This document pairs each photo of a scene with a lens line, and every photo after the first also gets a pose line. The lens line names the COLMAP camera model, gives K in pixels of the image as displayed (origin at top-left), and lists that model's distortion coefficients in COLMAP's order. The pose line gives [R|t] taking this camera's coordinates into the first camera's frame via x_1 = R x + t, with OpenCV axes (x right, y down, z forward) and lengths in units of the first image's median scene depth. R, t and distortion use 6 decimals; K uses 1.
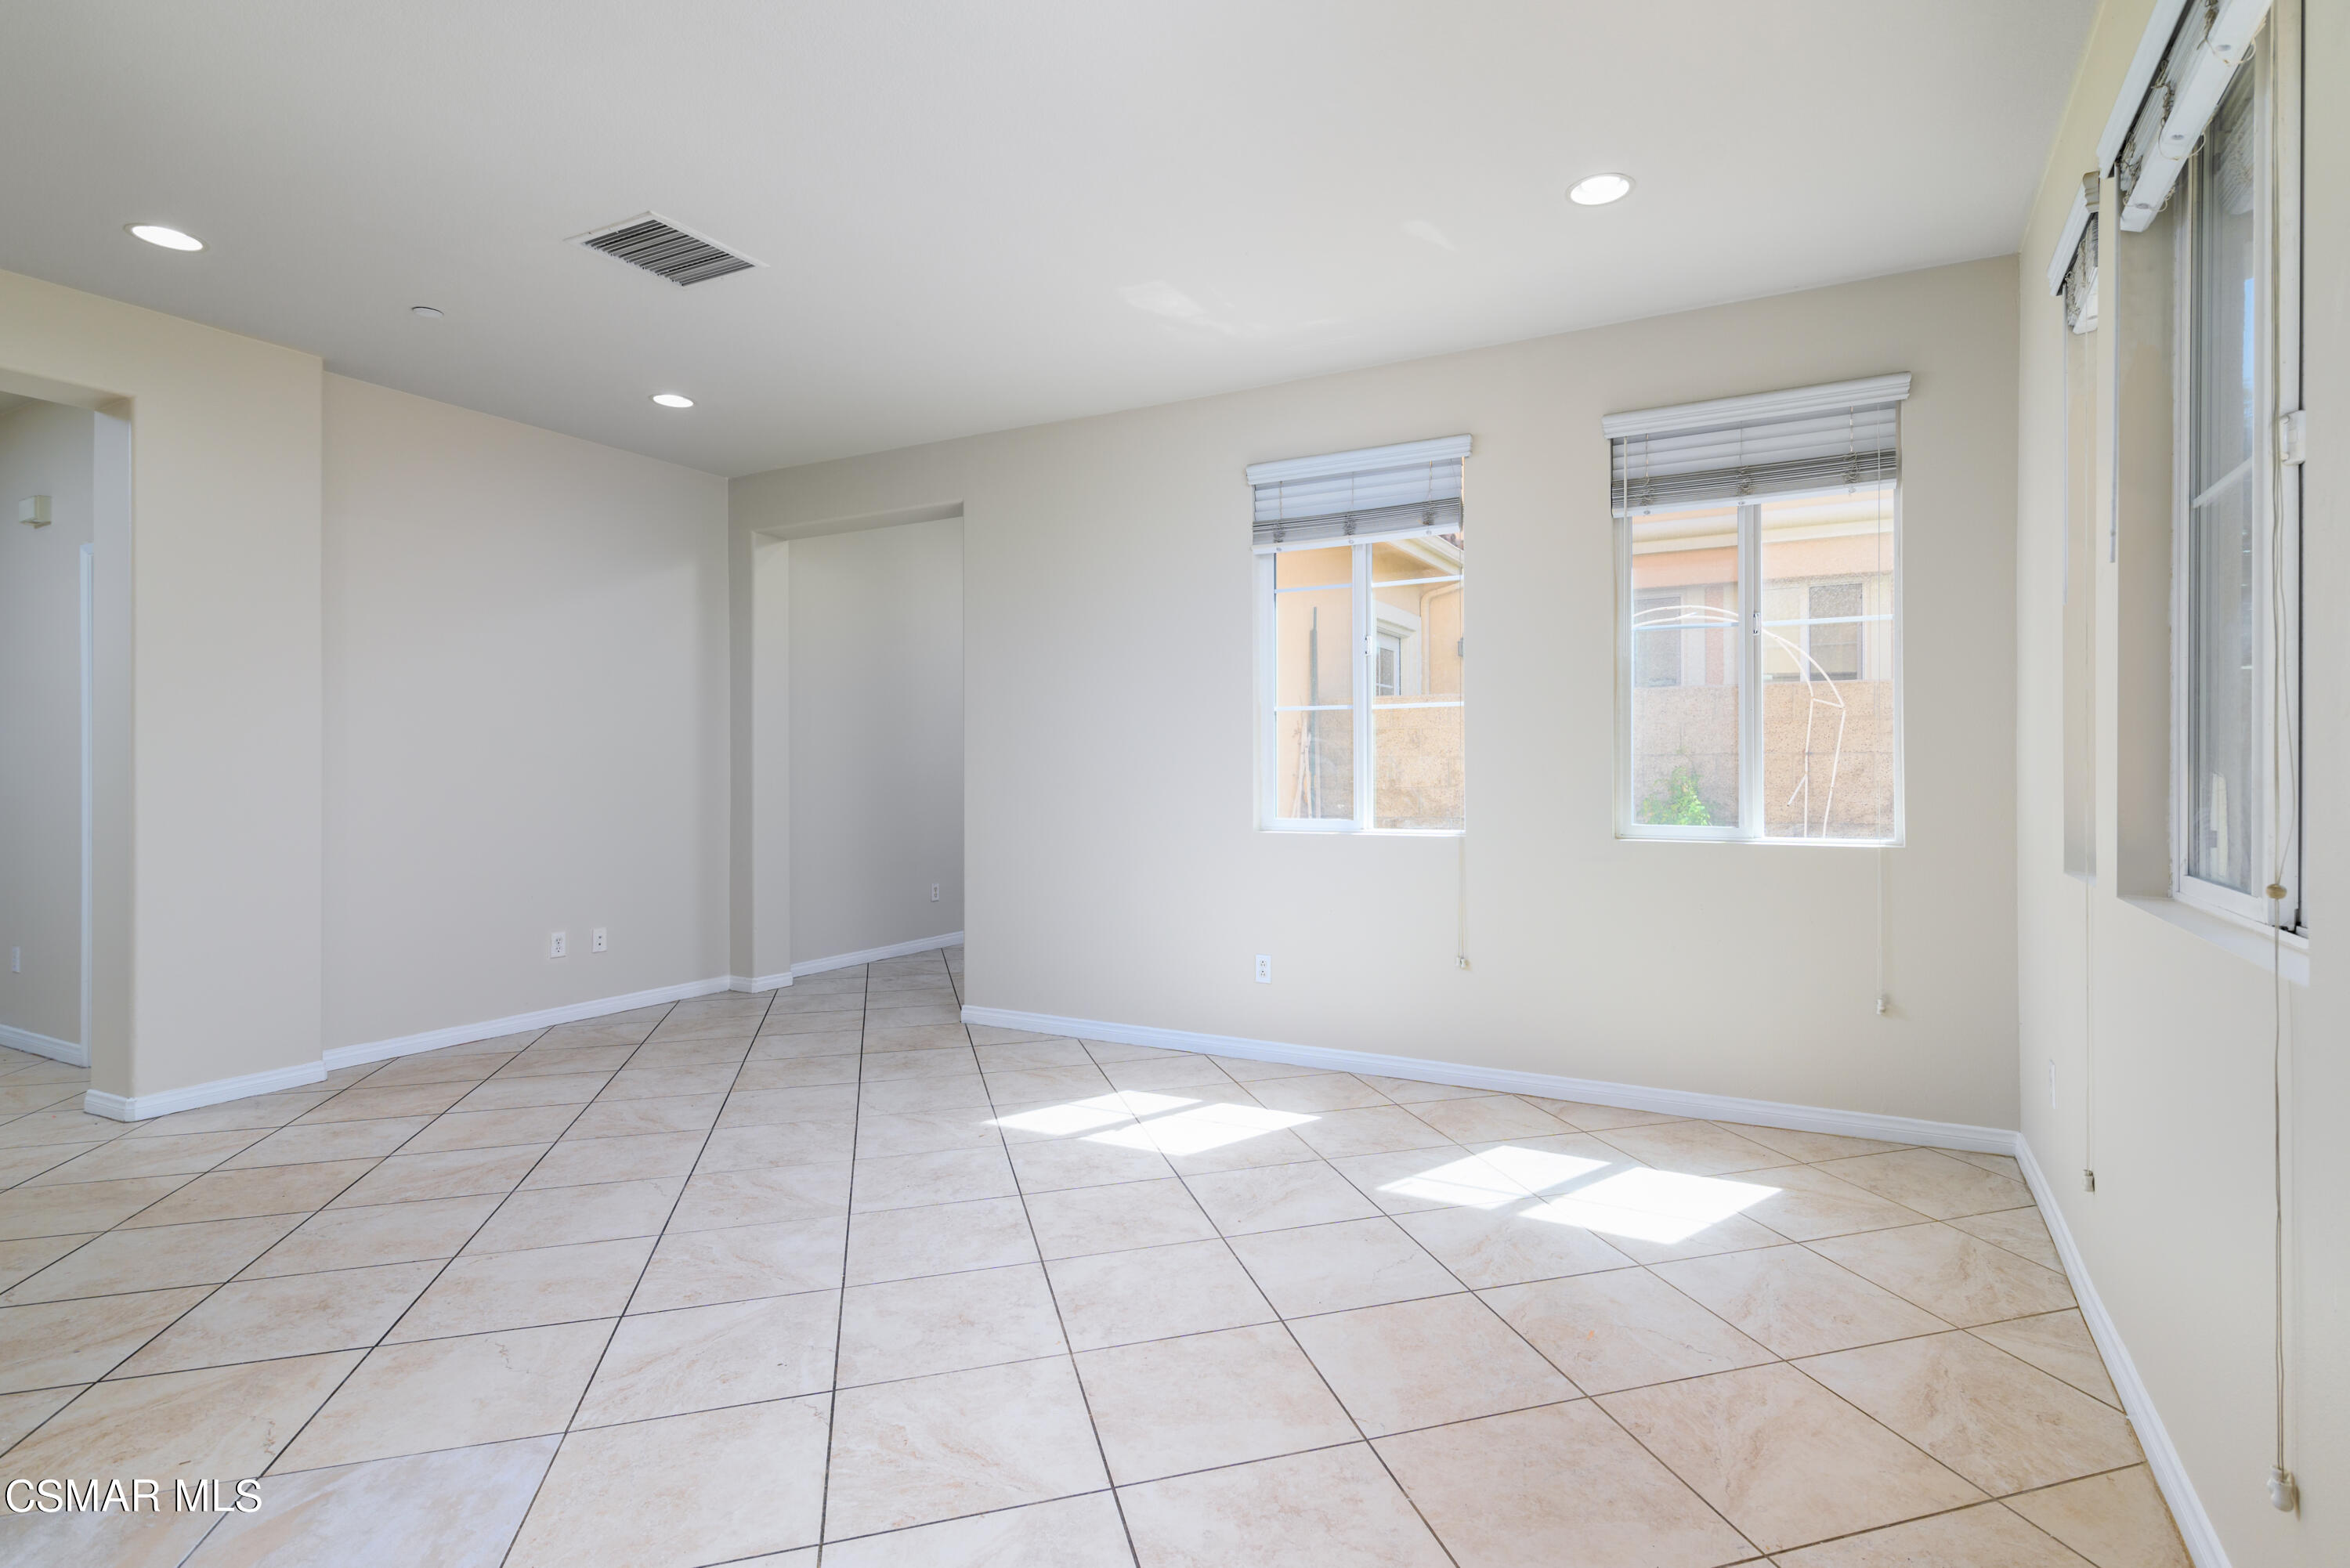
lens RADIAL K [[1134.0, 0, 1240.5], [0, 1134.0, 780.9], [0, 0, 1]] dist [0.004405, -0.000300]
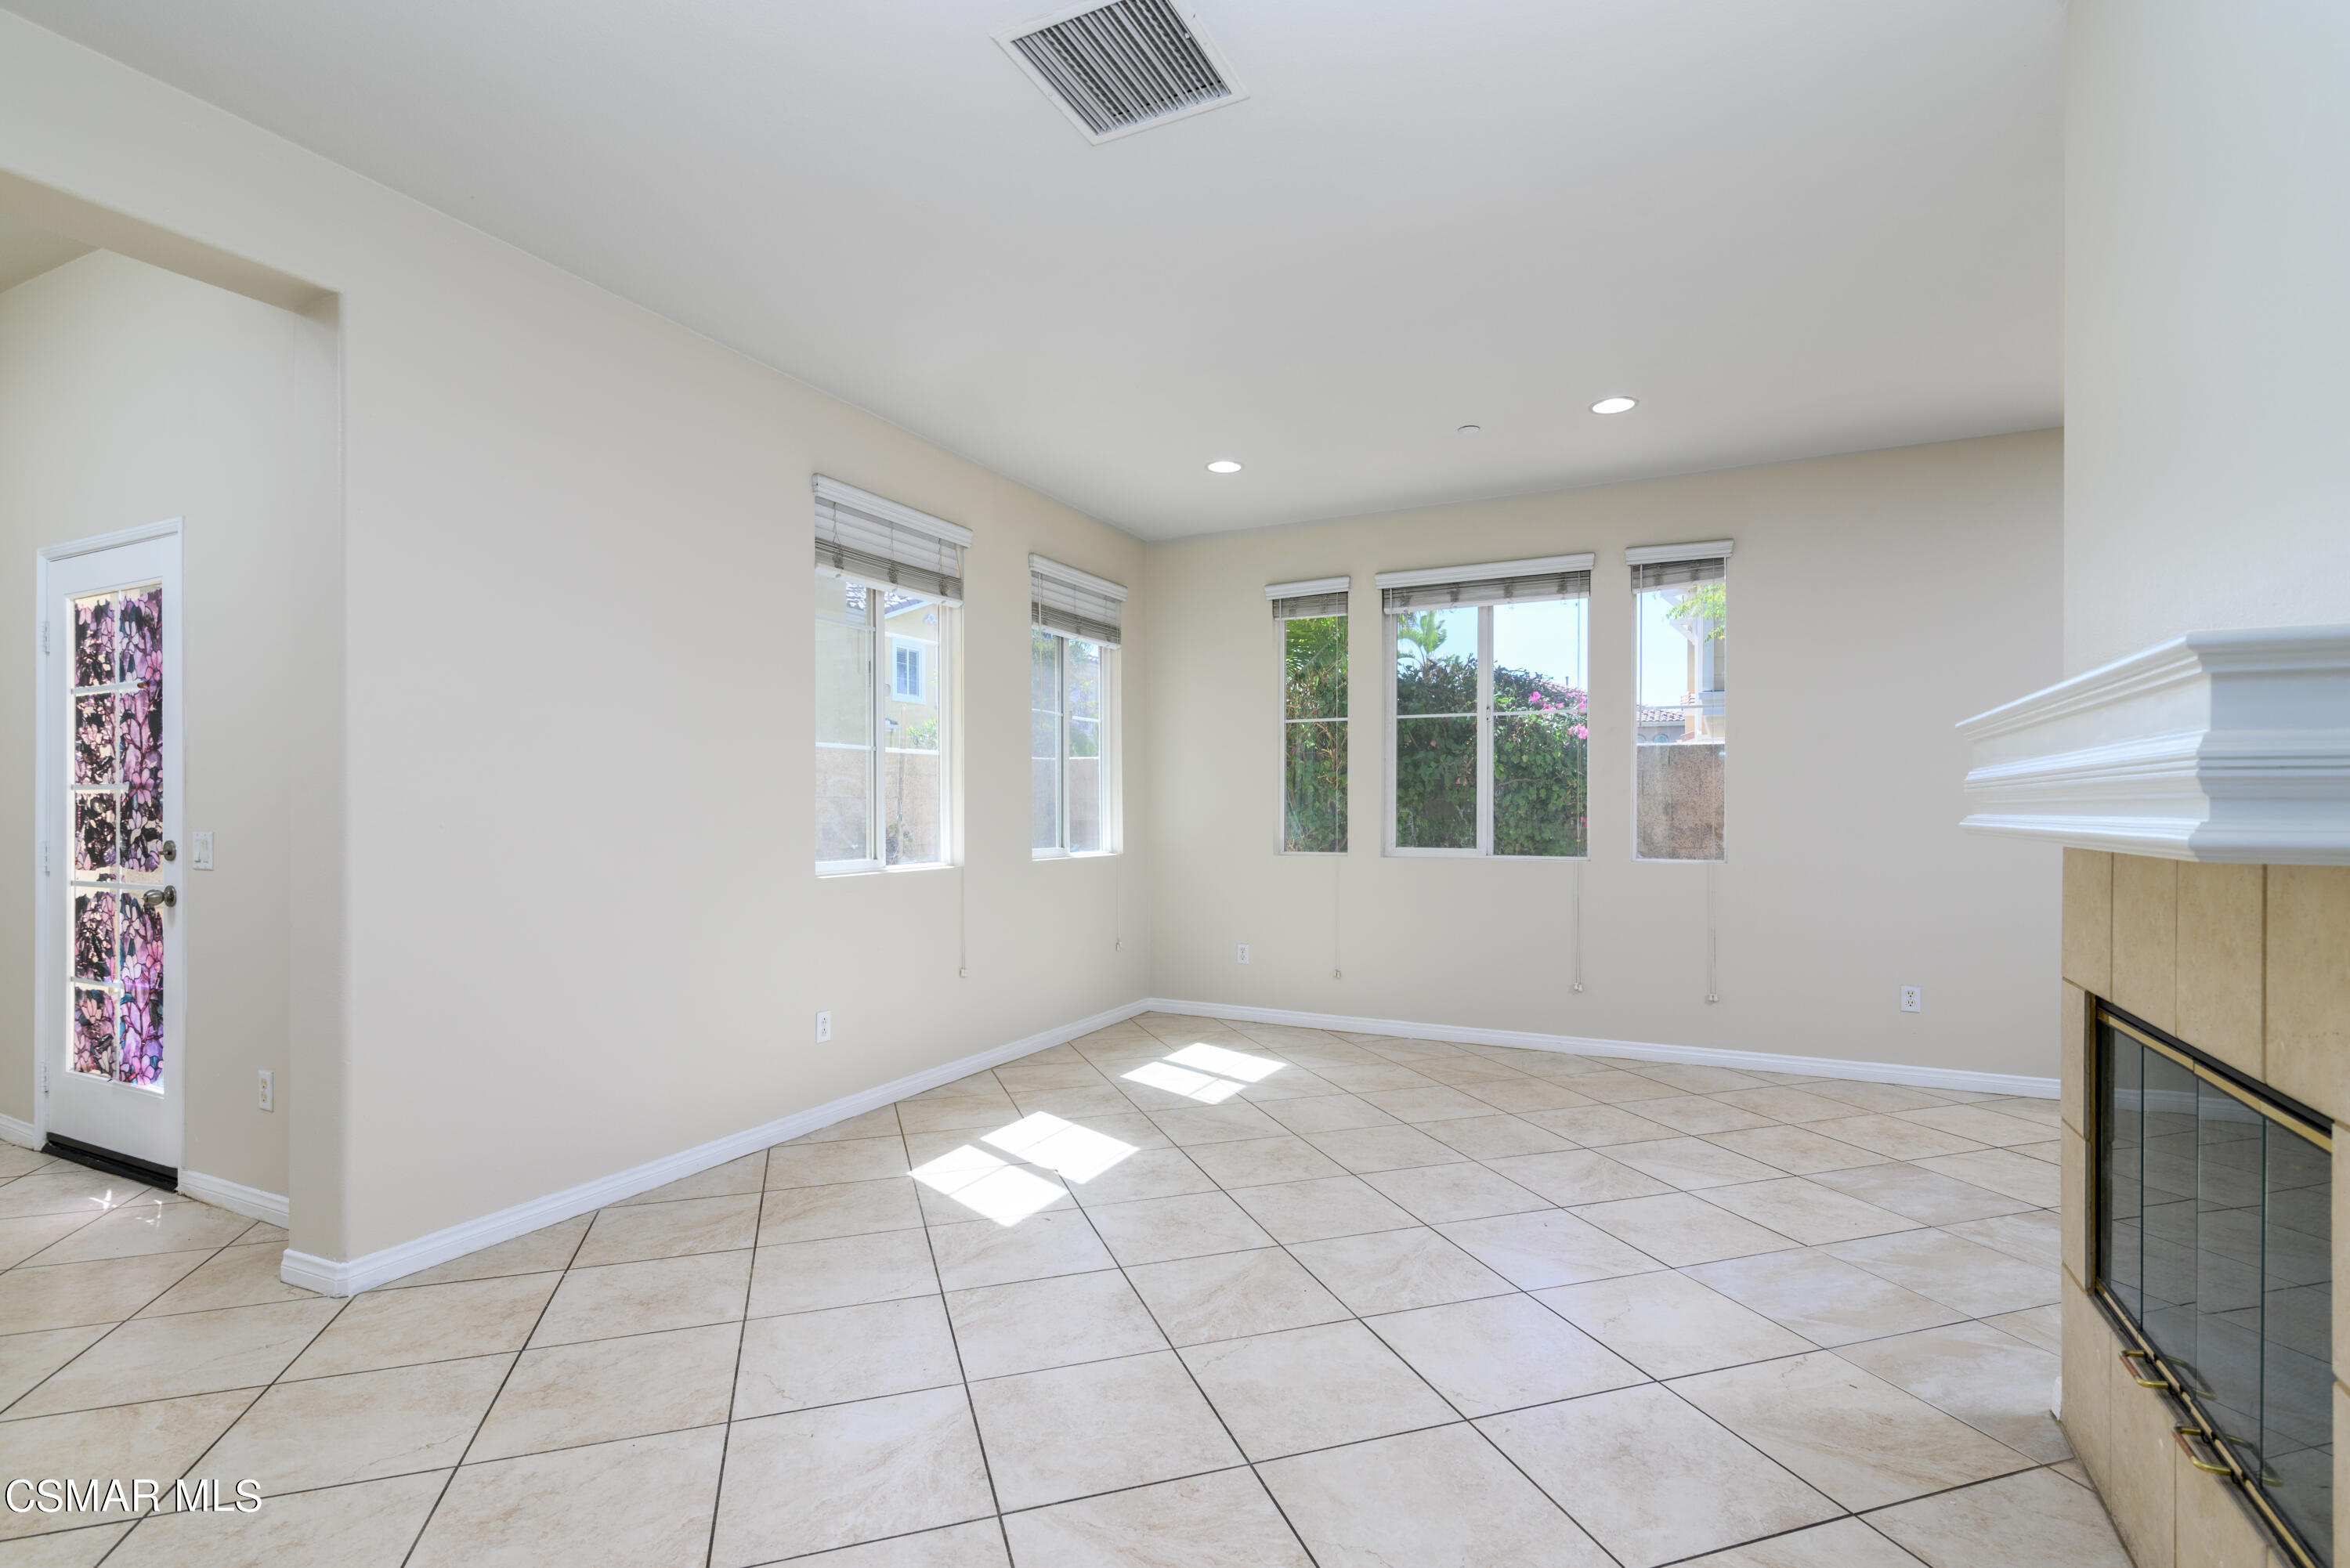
lens RADIAL K [[1086.3, 0, 1185.4], [0, 1086.3, 815.0], [0, 0, 1]] dist [0.004365, 0.000166]
pose [[-0.011177, -0.004656, 0.999927, -1.225247], [0.010926, 0.999929, 0.004778, -0.009583], [-0.999878, 0.010978, -0.011125, 1.015329]]
